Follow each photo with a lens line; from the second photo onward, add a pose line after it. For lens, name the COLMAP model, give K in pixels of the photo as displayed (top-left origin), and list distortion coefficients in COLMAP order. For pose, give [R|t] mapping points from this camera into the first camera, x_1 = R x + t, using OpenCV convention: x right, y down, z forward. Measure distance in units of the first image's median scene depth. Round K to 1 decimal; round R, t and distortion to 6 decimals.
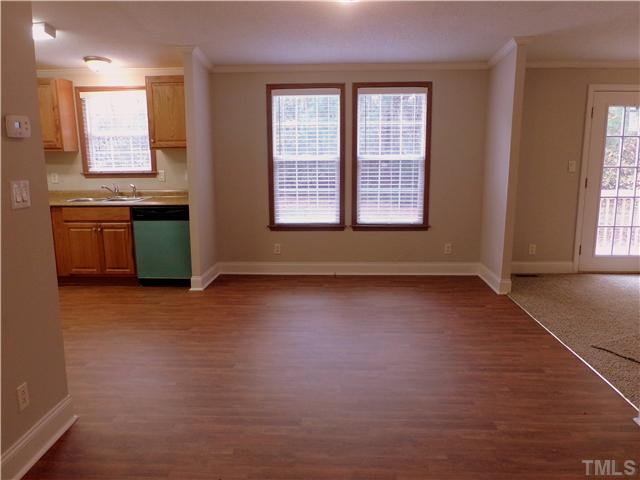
lens RADIAL K [[498.4, 0, 320.5], [0, 498.4, 242.3], [0, 0, 1]] dist [-0.009801, 0.008316]
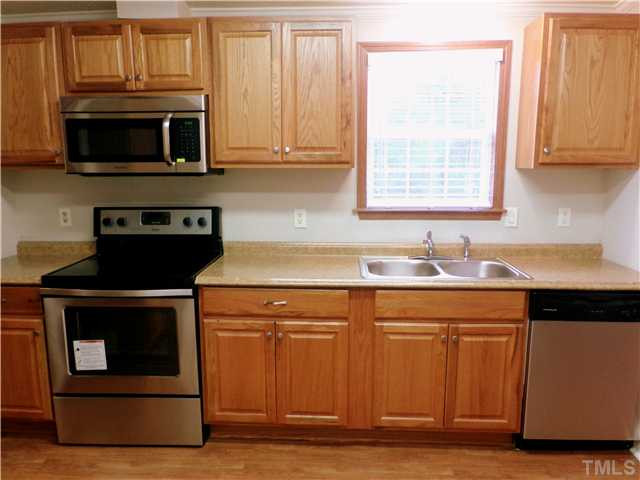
lens RADIAL K [[498.4, 0, 320.2], [0, 498.4, 240.9], [0, 0, 1]] dist [-0.009801, 0.008316]
pose [[0.999966, 0.007955, 0.002224, -0.560884], [-0.007905, 0.999735, -0.021619, -0.103542], [-0.002395, 0.021601, 0.999764, 0.521770]]
